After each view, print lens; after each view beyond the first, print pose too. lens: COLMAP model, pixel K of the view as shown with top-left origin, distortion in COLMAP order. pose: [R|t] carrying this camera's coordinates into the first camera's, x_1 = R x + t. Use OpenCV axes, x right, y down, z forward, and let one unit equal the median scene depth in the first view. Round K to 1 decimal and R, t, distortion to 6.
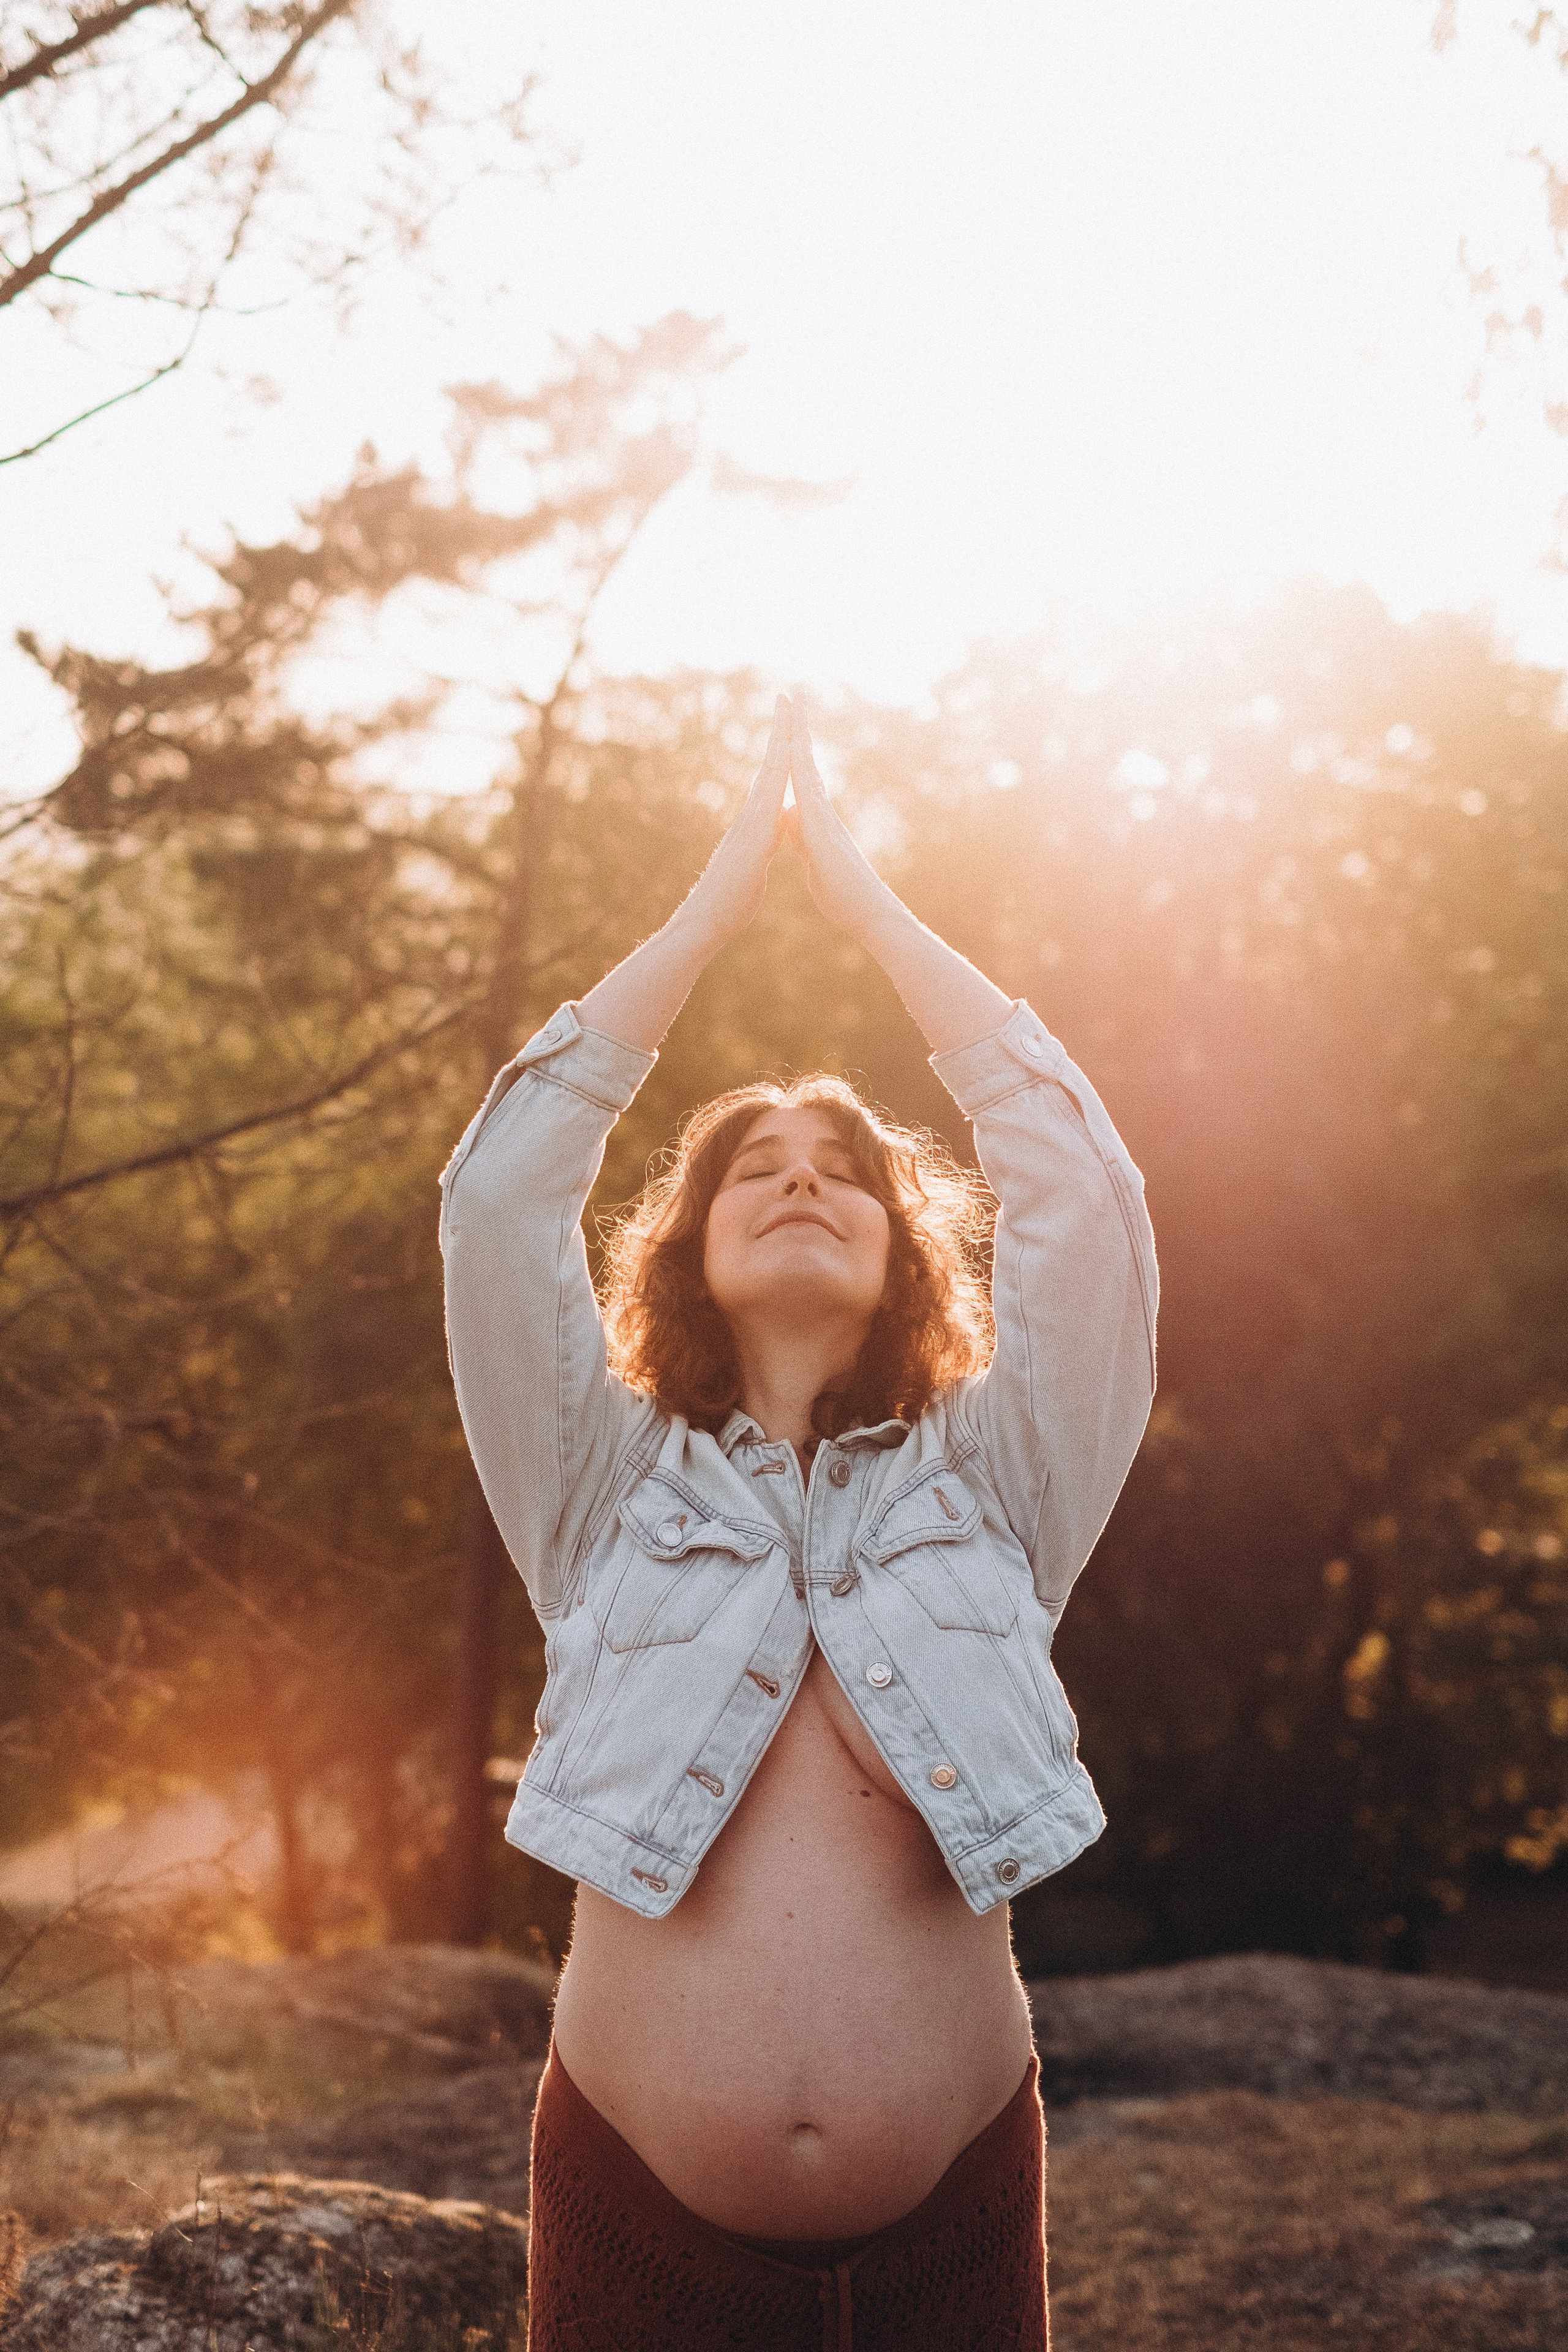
lens RADIAL K [[3588.8, 0, 780.3], [0, 3588.8, 1173.9], [0, 0, 1]] dist [-0.054291, 0.000000]
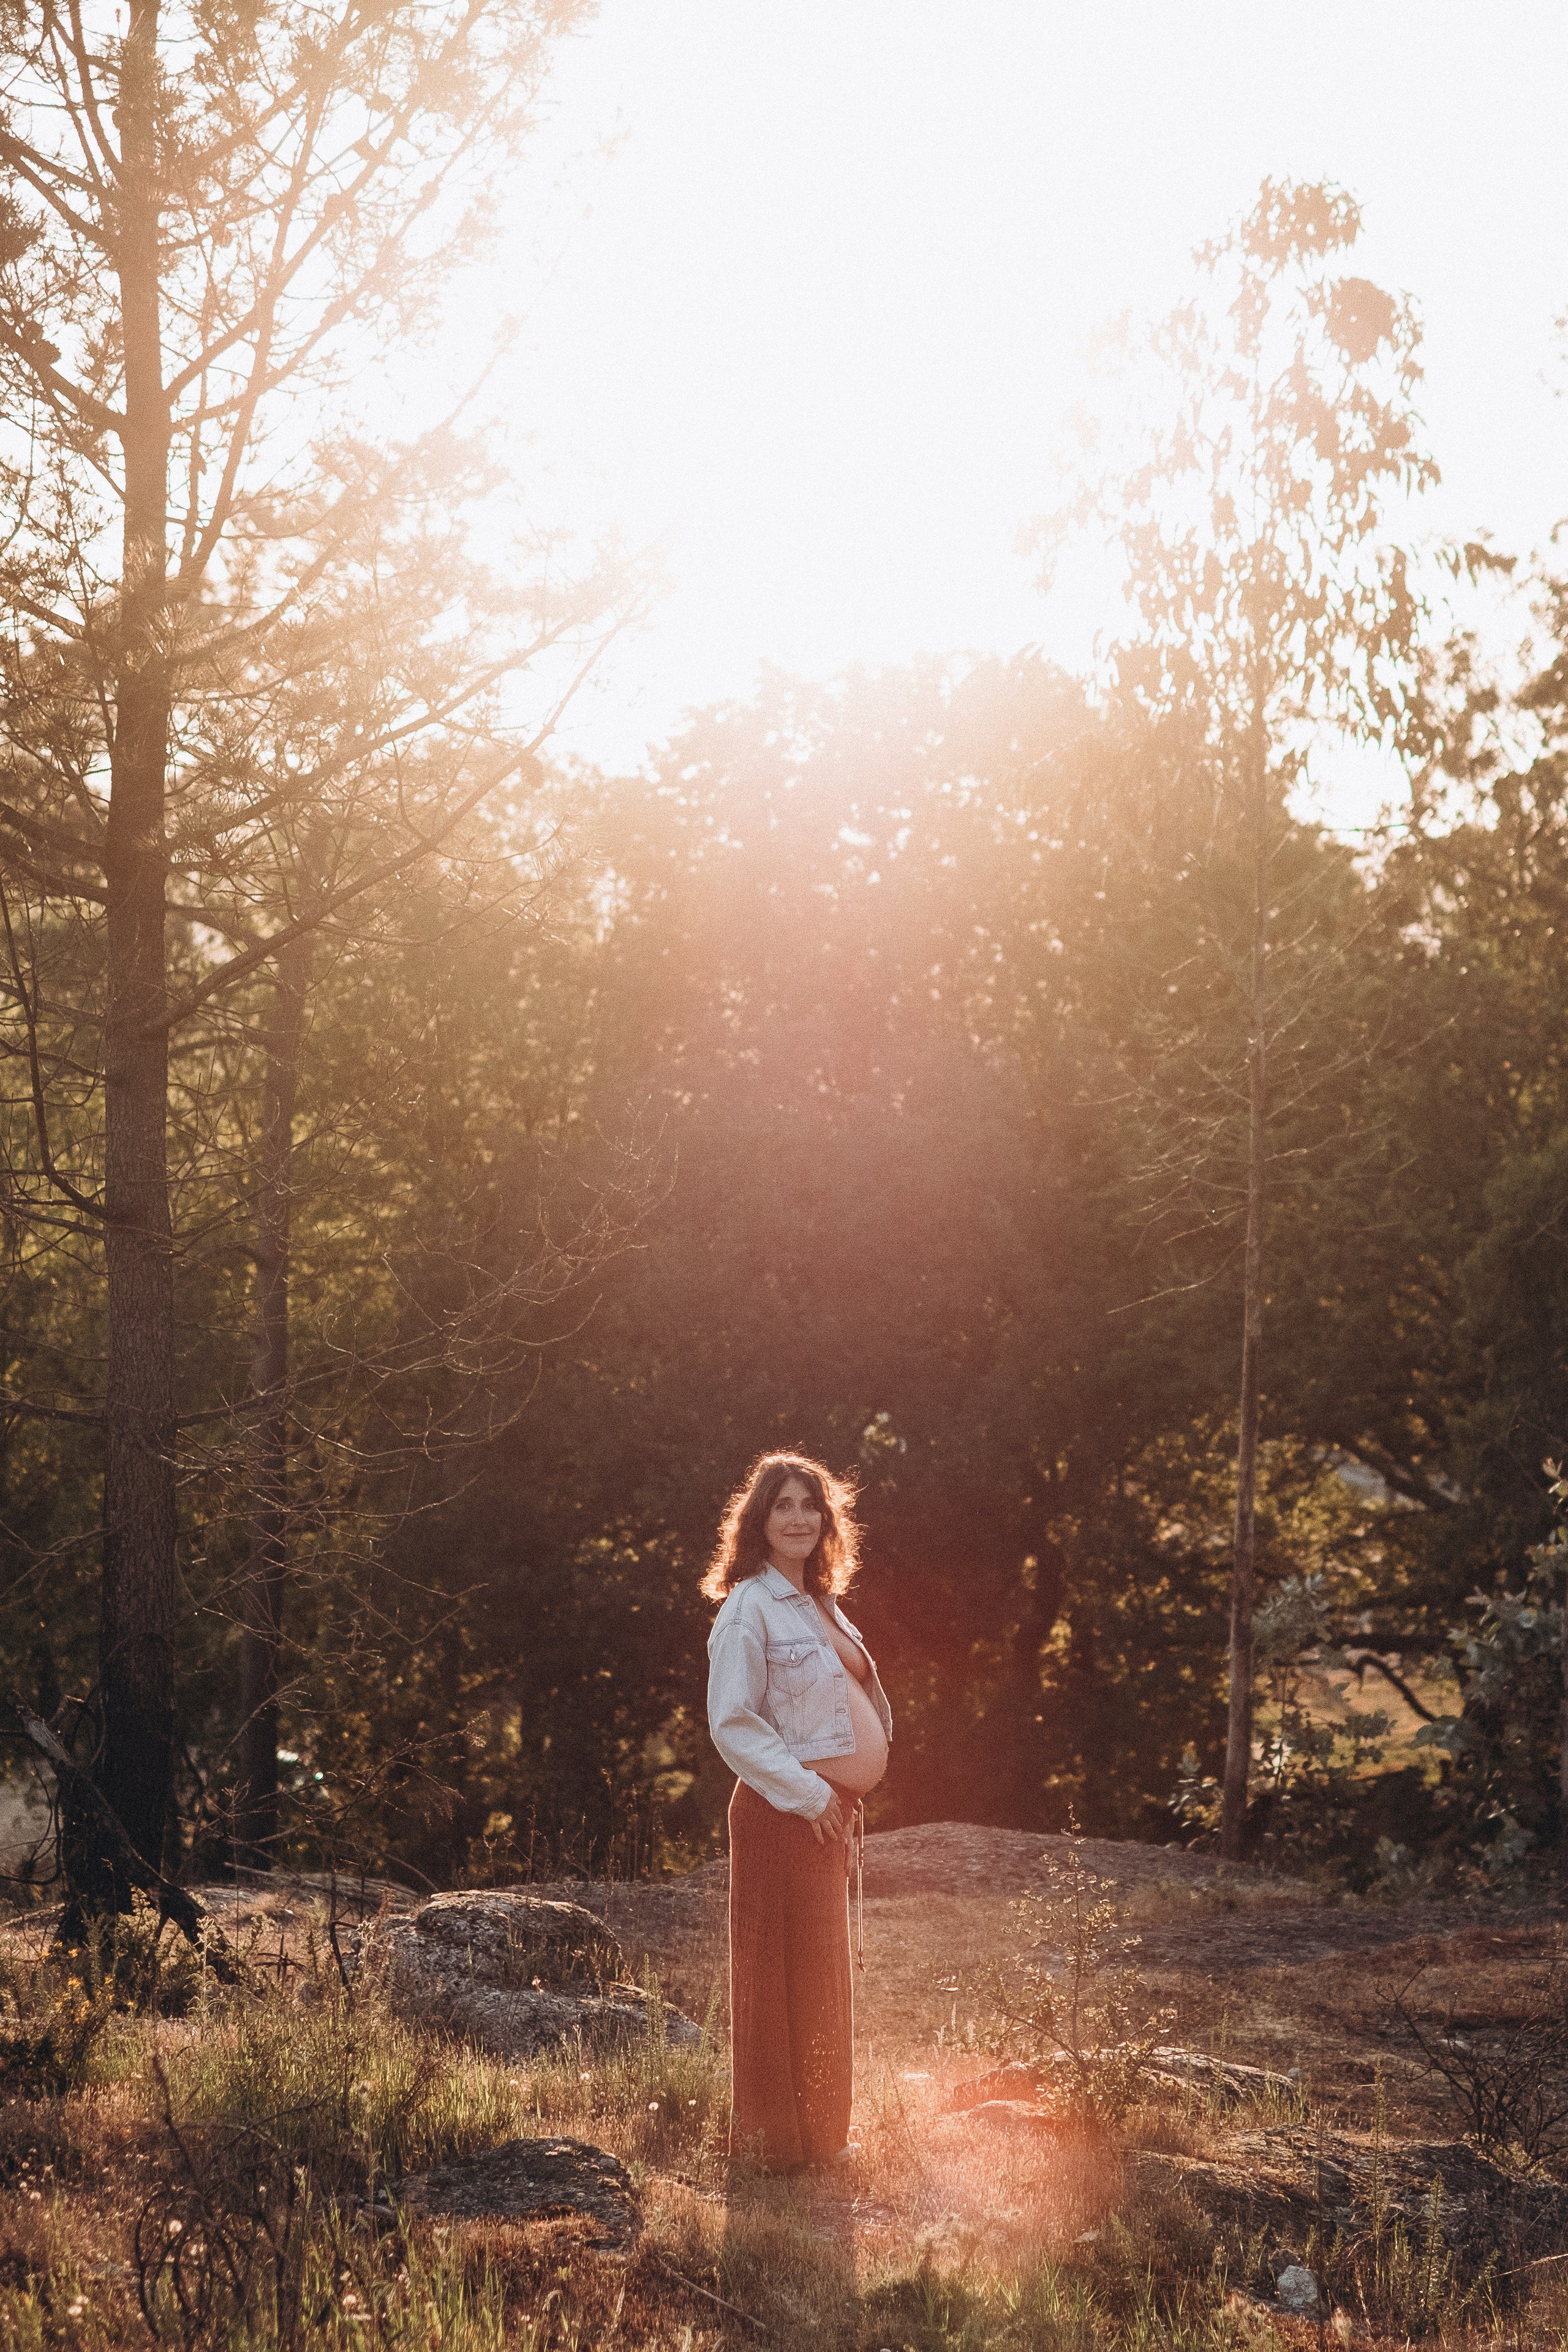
lens RADIAL K [[3588.8, 0, 785.5], [0, 3588.8, 1175.2], [0, 0, 1]] dist [-0.054291, 0.000000]
pose [[0.996570, -0.004100, 0.082657, -0.017323], [0.003799, 0.999986, 0.003803, -0.019236], [-0.082672, -0.003476, 0.996571, -0.147092]]
